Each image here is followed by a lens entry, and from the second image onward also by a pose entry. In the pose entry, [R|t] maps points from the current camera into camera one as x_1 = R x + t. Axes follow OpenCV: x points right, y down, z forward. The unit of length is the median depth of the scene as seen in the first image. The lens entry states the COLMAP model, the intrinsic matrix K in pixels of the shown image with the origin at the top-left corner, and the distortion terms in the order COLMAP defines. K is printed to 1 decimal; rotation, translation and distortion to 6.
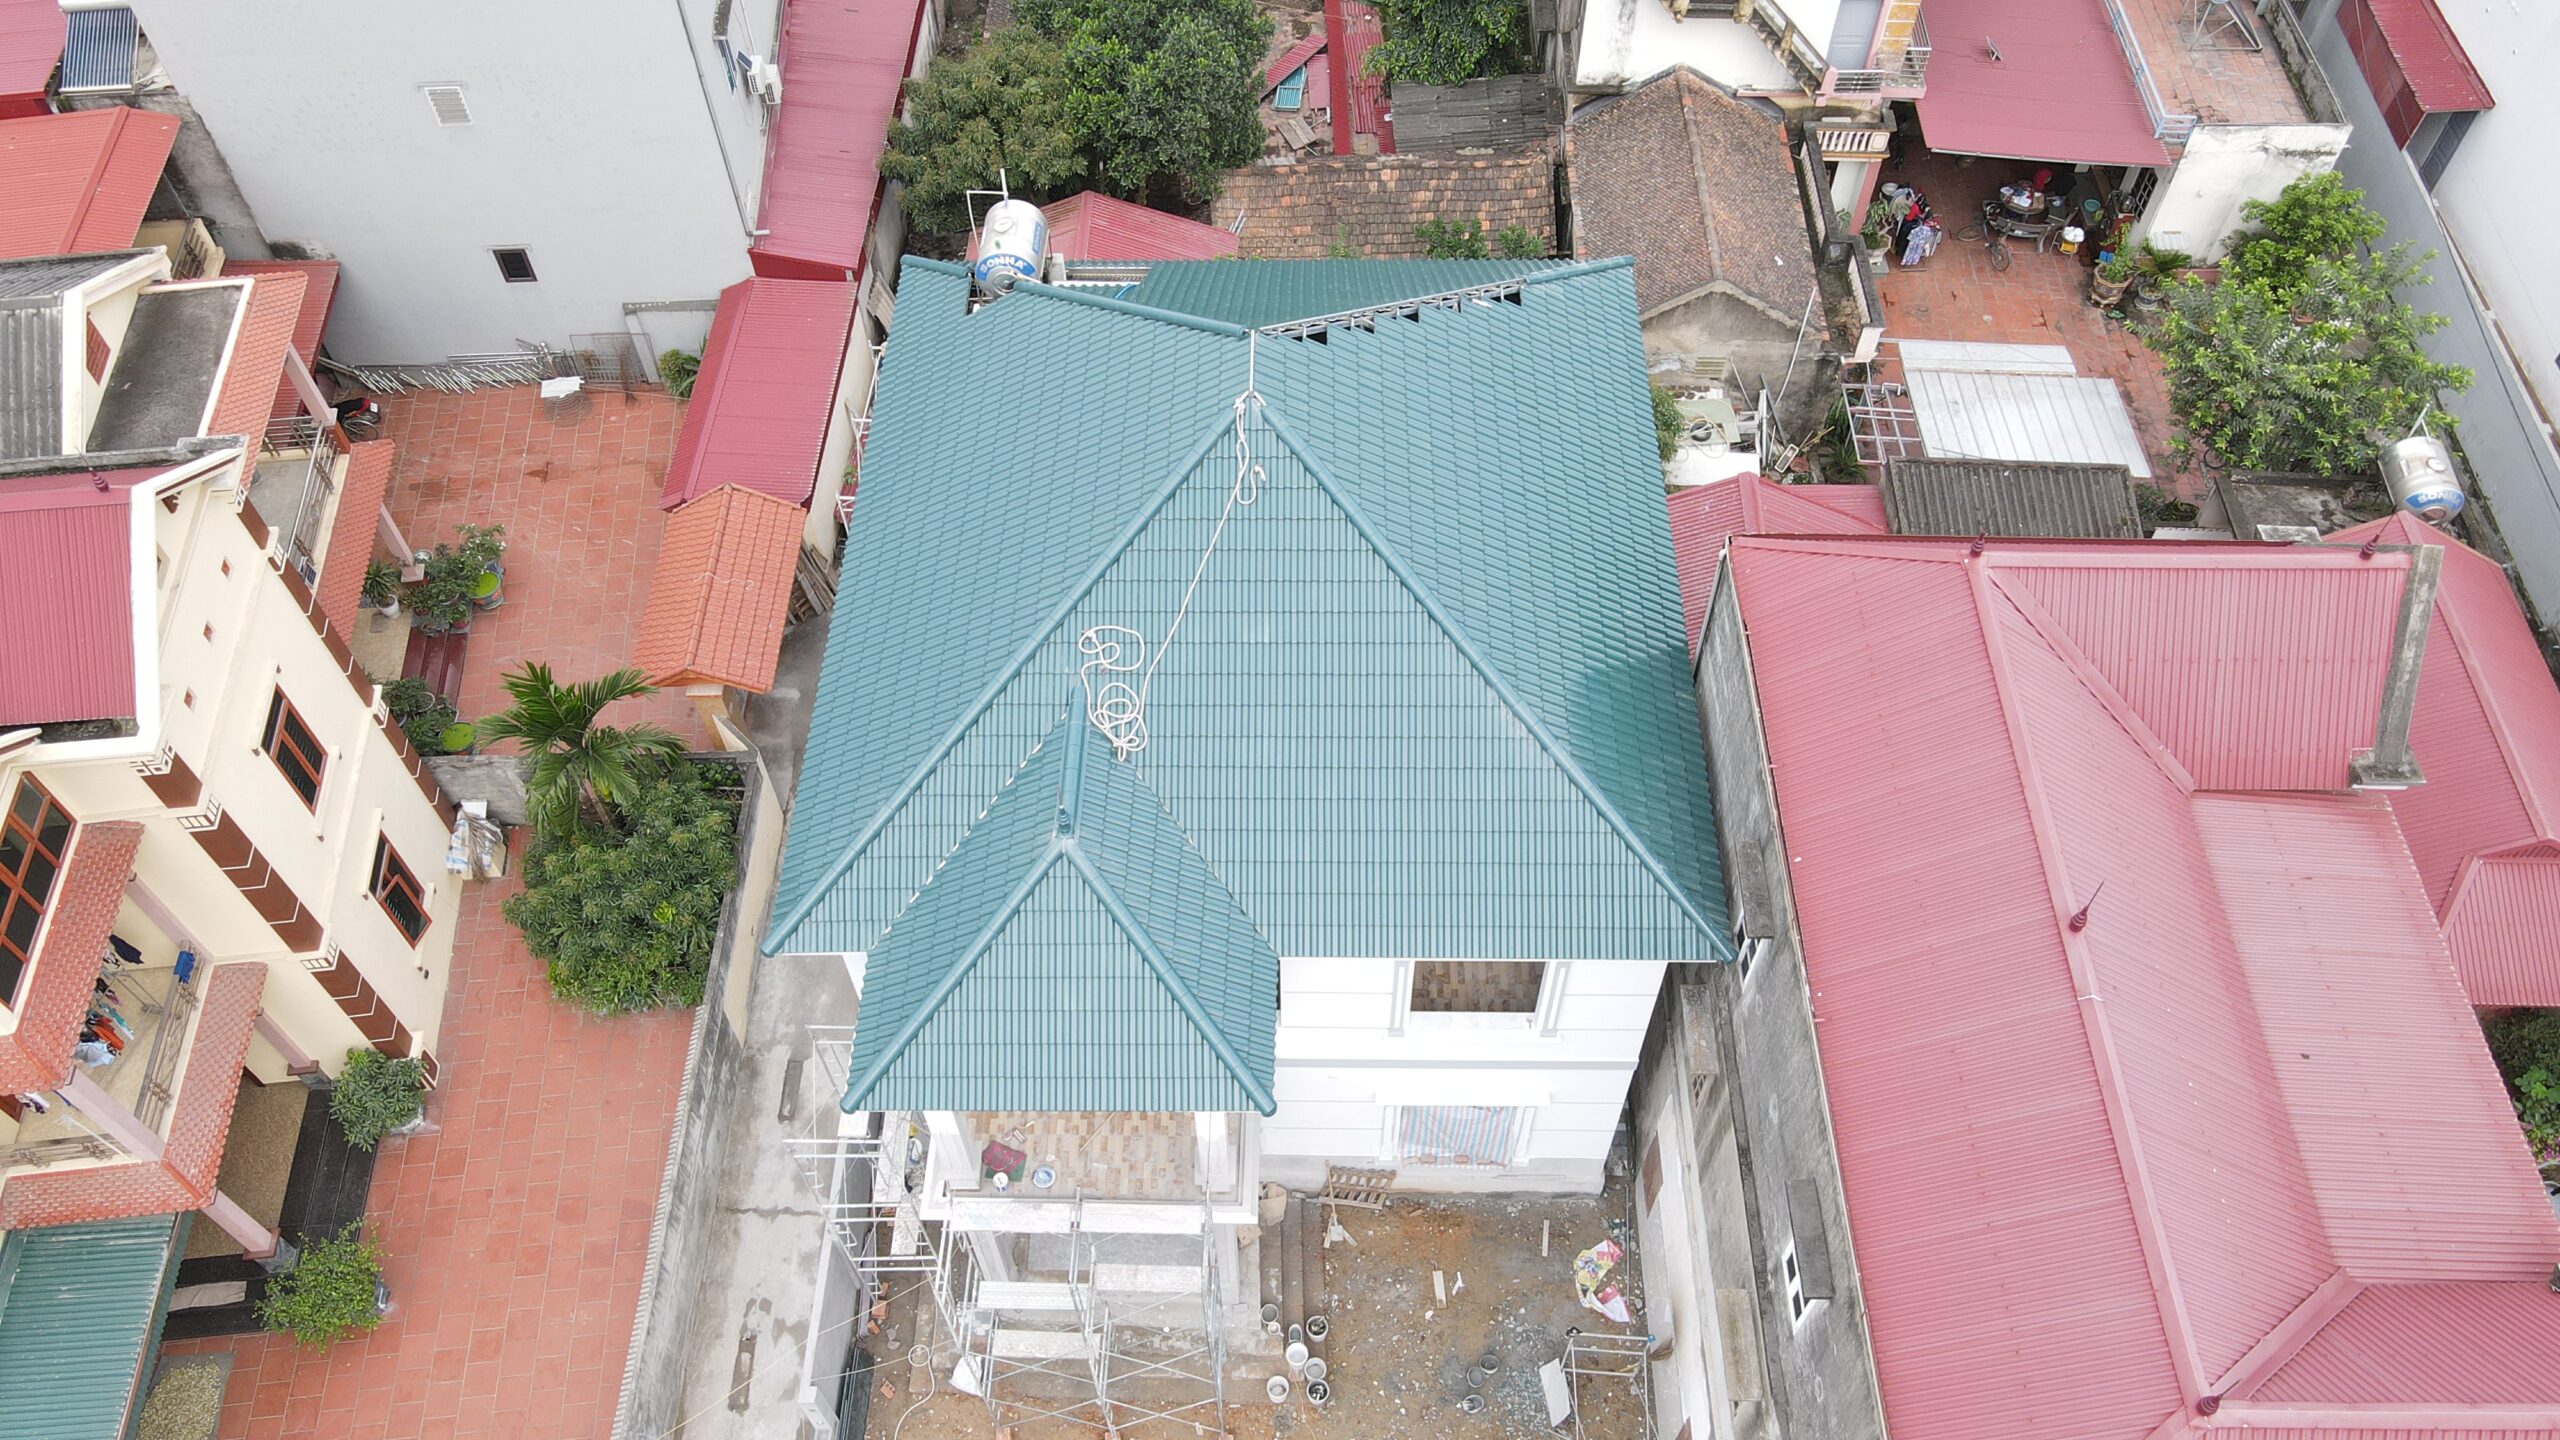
lens RADIAL K [[1898.2, 0, 1264.8], [0, 1898.2, 723.6], [0, 0, 1]] dist [0.020127, 0.004769]
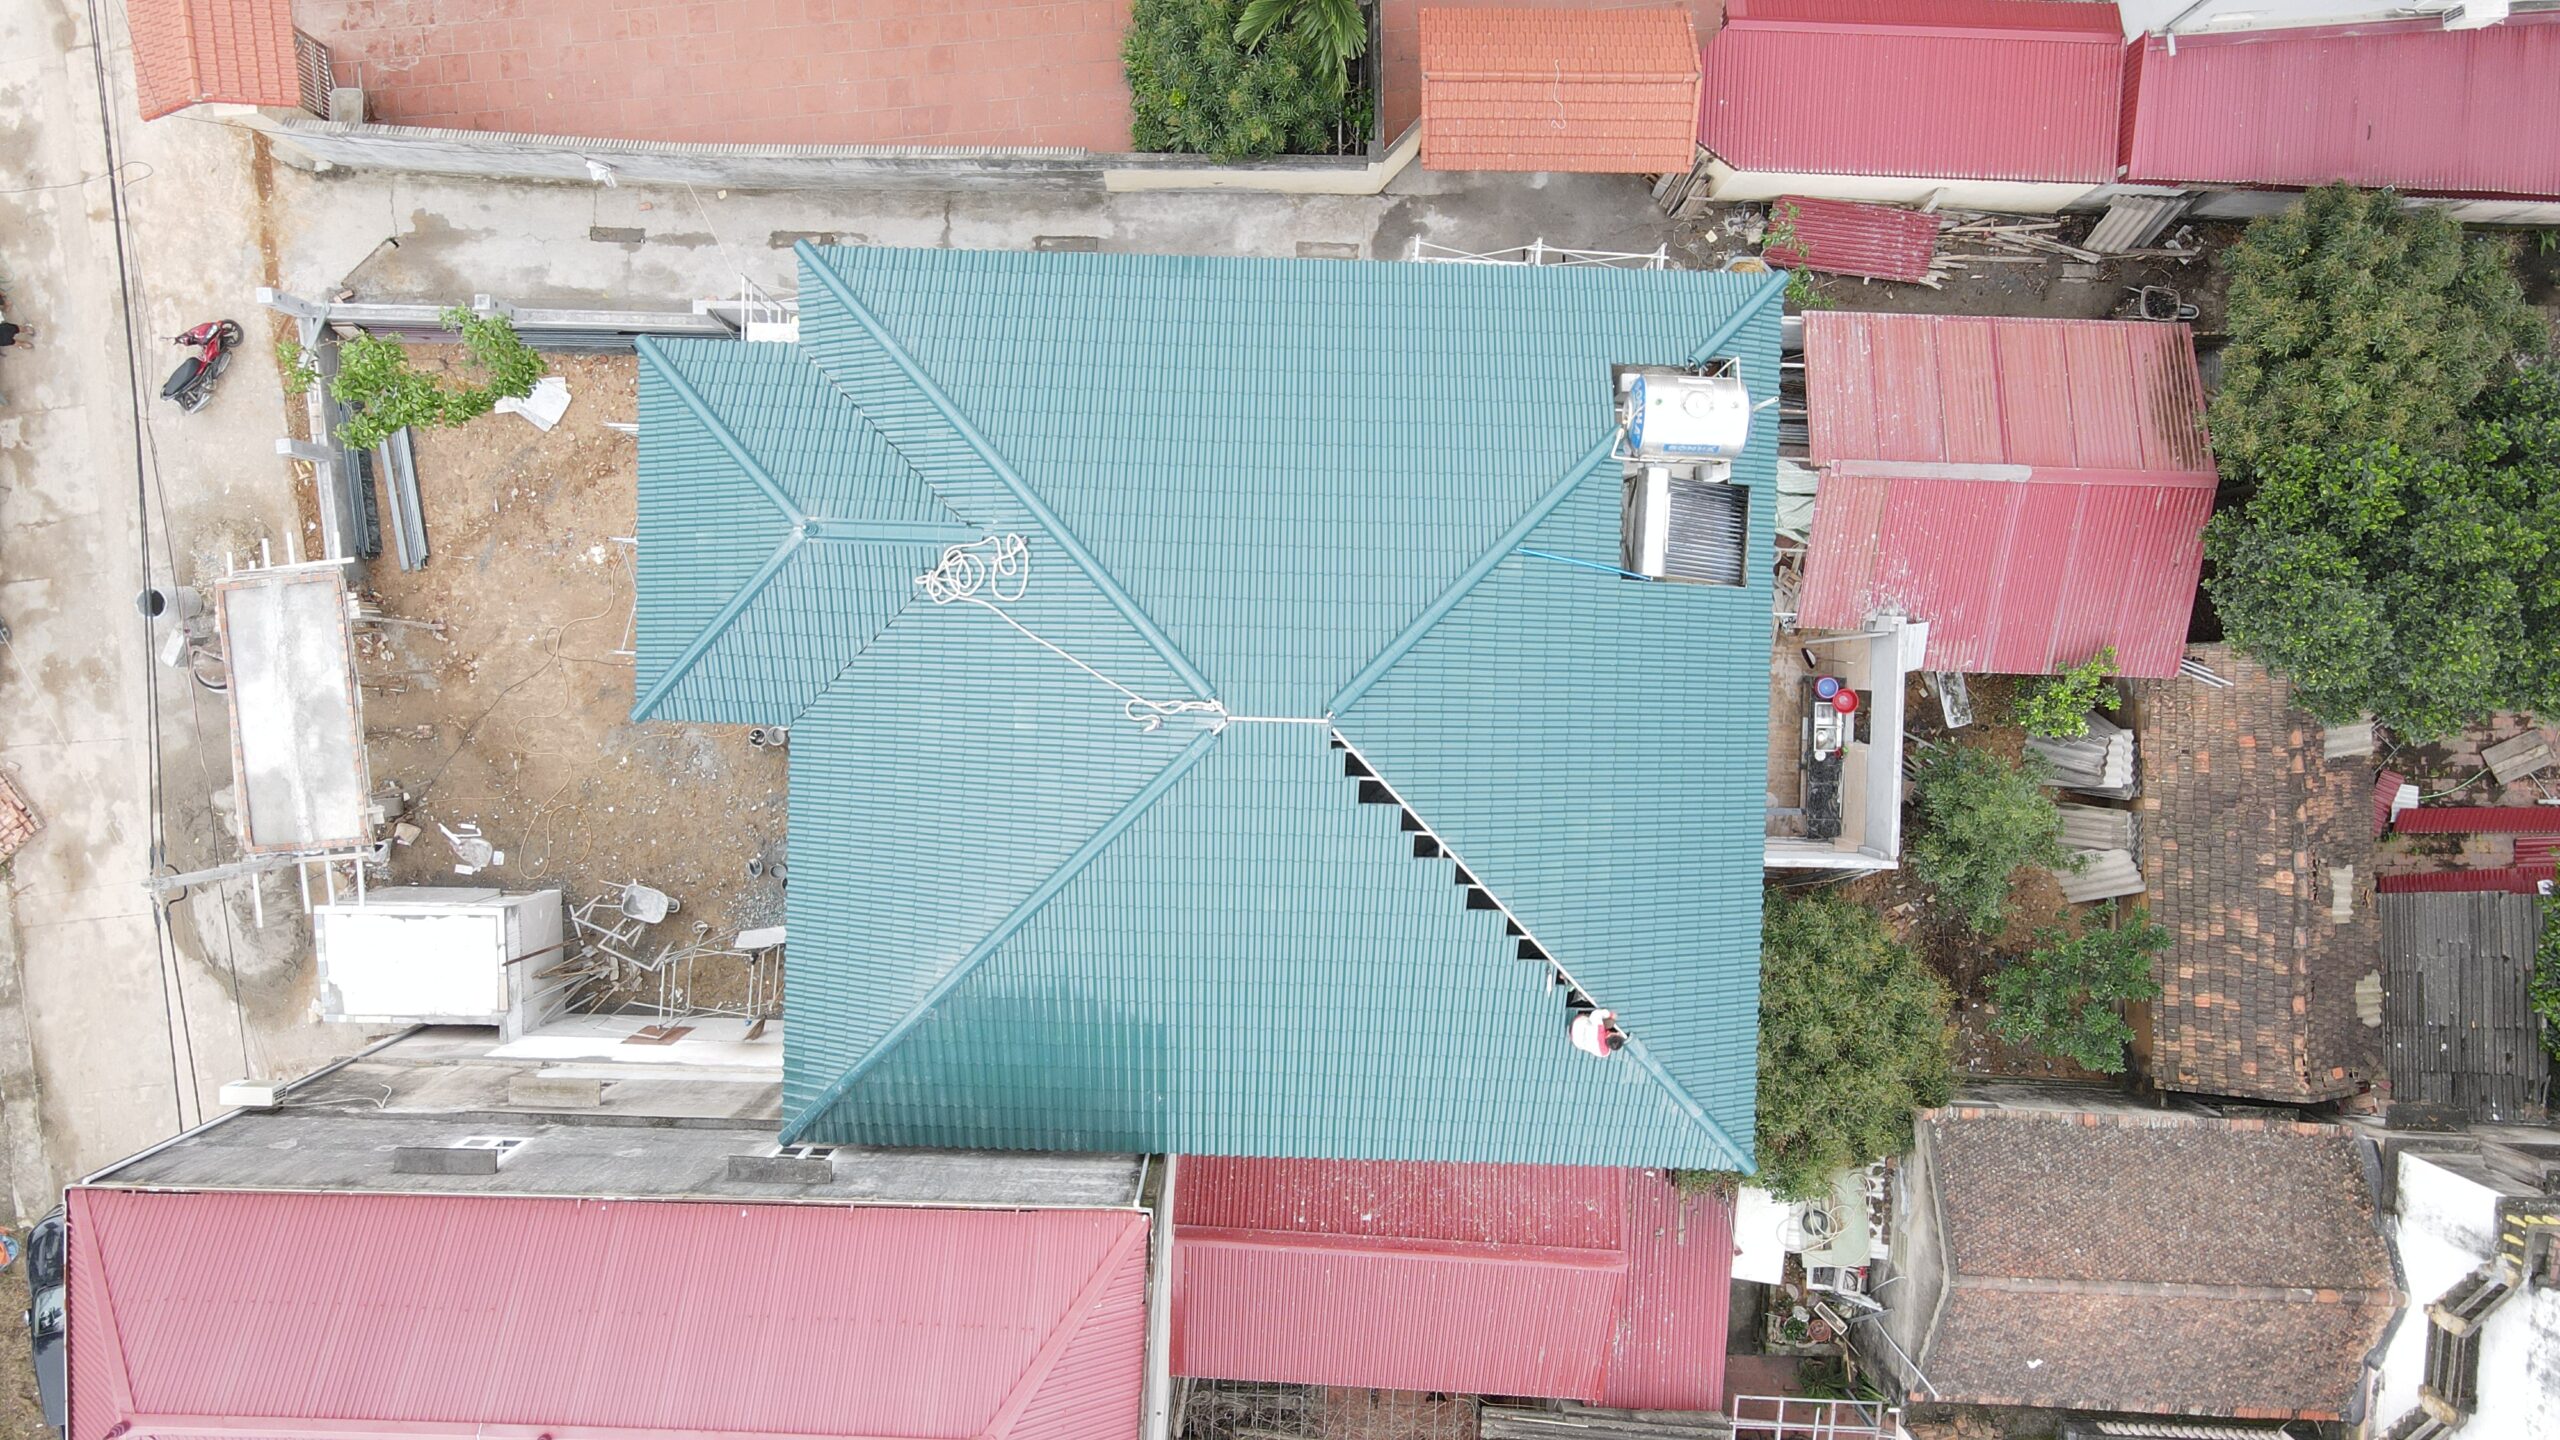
lens RADIAL K [[1898.2, 0, 1264.8], [0, 1898.2, 723.6], [0, 0, 1]] dist [0.020127, 0.004769]
pose [[-0.012174, 0.998887, 0.045573, -0.026040], [-0.801840, -0.036982, 0.596393, -0.419365], [0.597414, -0.029282, 0.801398, 0.167610]]
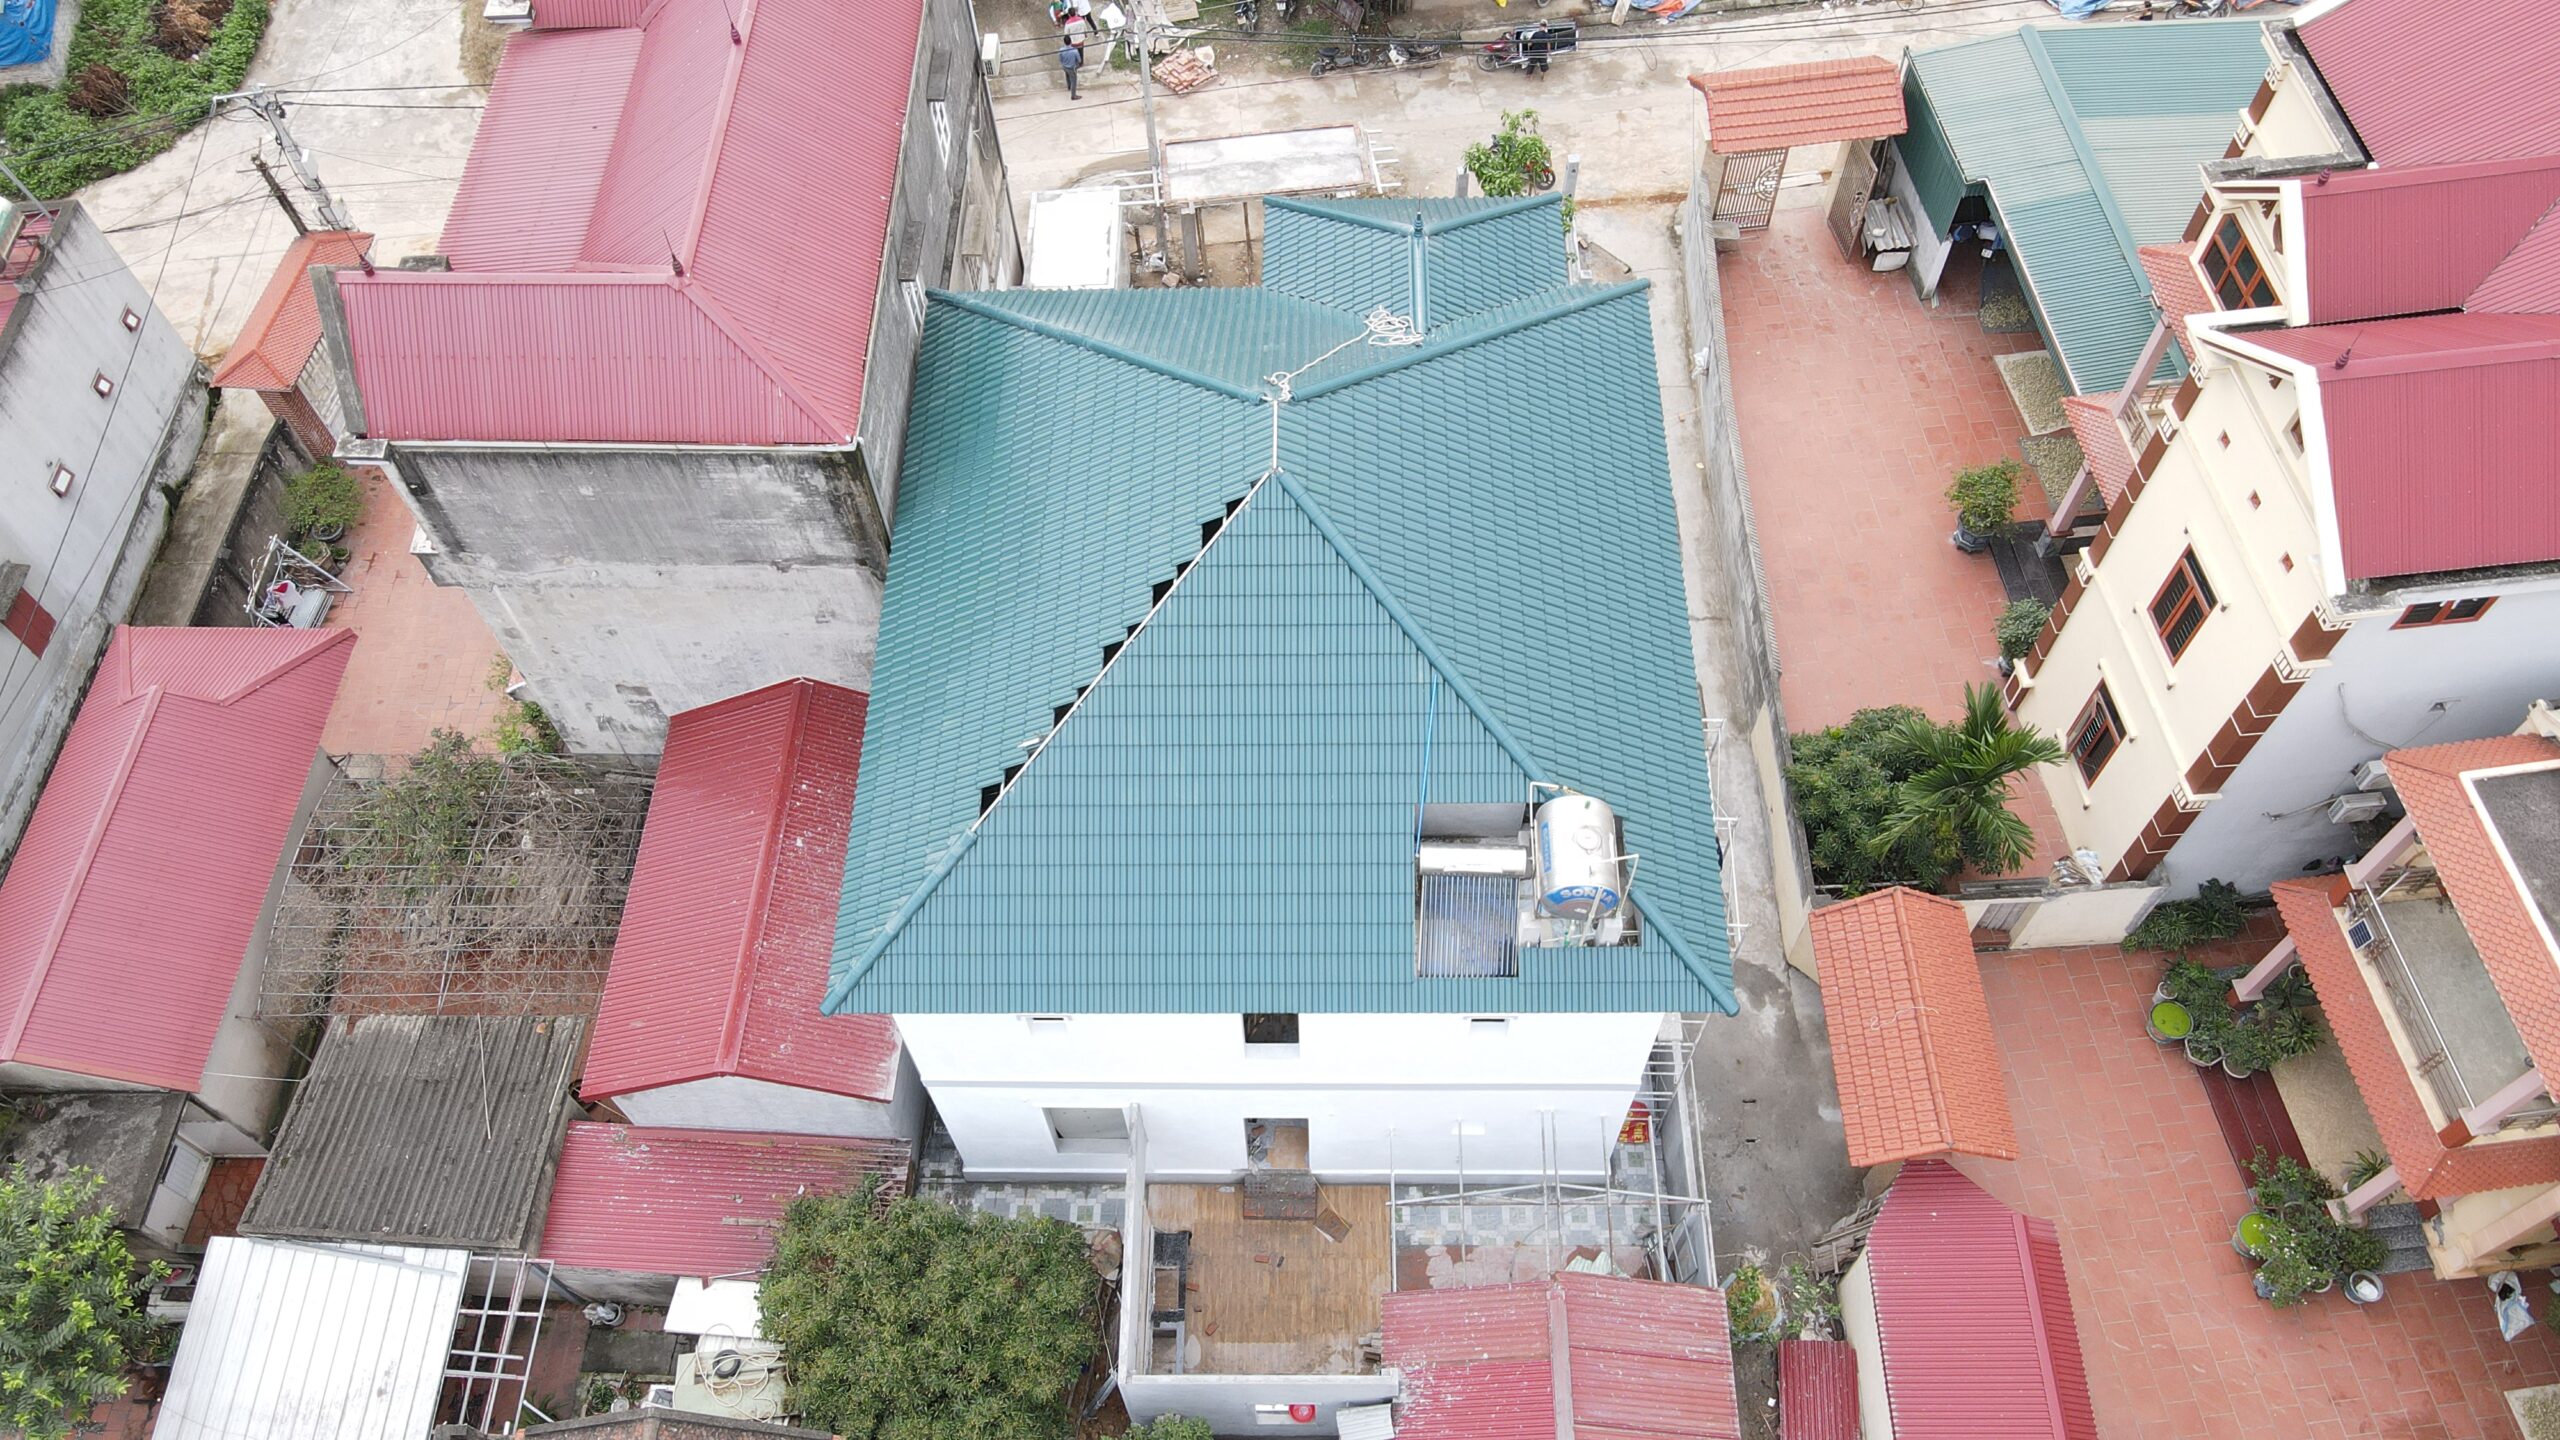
lens RADIAL K [[1898.2, 0, 1264.8], [0, 1898.2, 723.6], [0, 0, 1]] dist [0.020127, 0.004769]
pose [[-0.999110, 0.024825, 0.034097, -0.018403], [0.022586, -0.367840, 0.929615, -0.708535], [0.035621, 0.929558, 0.366952, 0.449075]]
